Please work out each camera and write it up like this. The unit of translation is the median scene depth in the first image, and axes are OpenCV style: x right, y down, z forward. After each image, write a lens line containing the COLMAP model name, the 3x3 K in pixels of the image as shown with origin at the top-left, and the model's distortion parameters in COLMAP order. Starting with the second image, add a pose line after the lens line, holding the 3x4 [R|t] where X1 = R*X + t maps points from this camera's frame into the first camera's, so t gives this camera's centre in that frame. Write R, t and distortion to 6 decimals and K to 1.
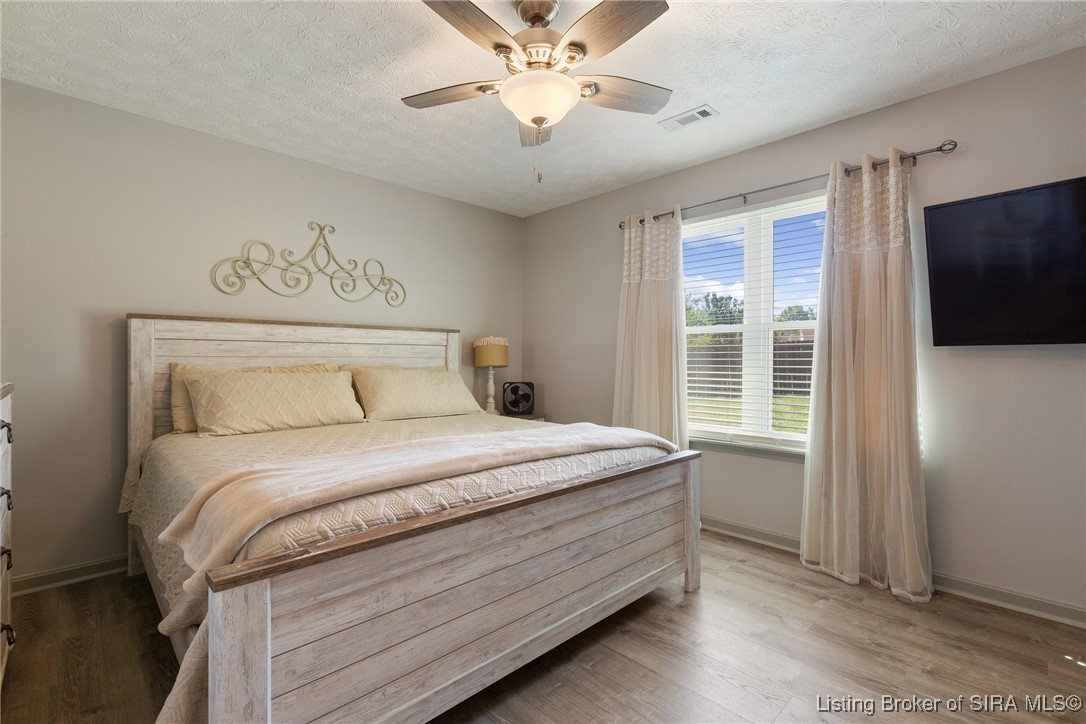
lens RADIAL K [[481.7, 0, 540.5], [0, 481.7, 358.2], [0, 0, 1]] dist [-0.000591, -0.000107]
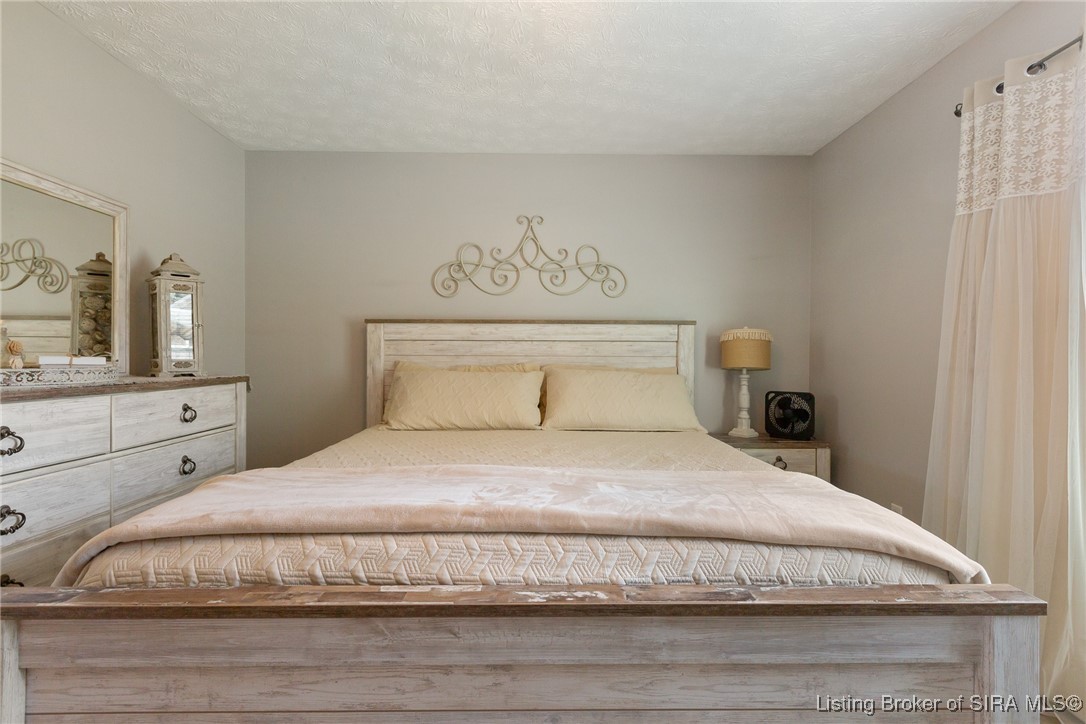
lens RADIAL K [[481.7, 0, 545.2], [0, 481.7, 358.6], [0, 0, 1]] dist [-0.000591, -0.000107]
pose [[0.734245, 0.002698, -0.678879, 0.234367], [-0.001886, 0.999996, 0.001934, 0.001128], [0.678881, -0.000139, 0.734248, 0.352627]]
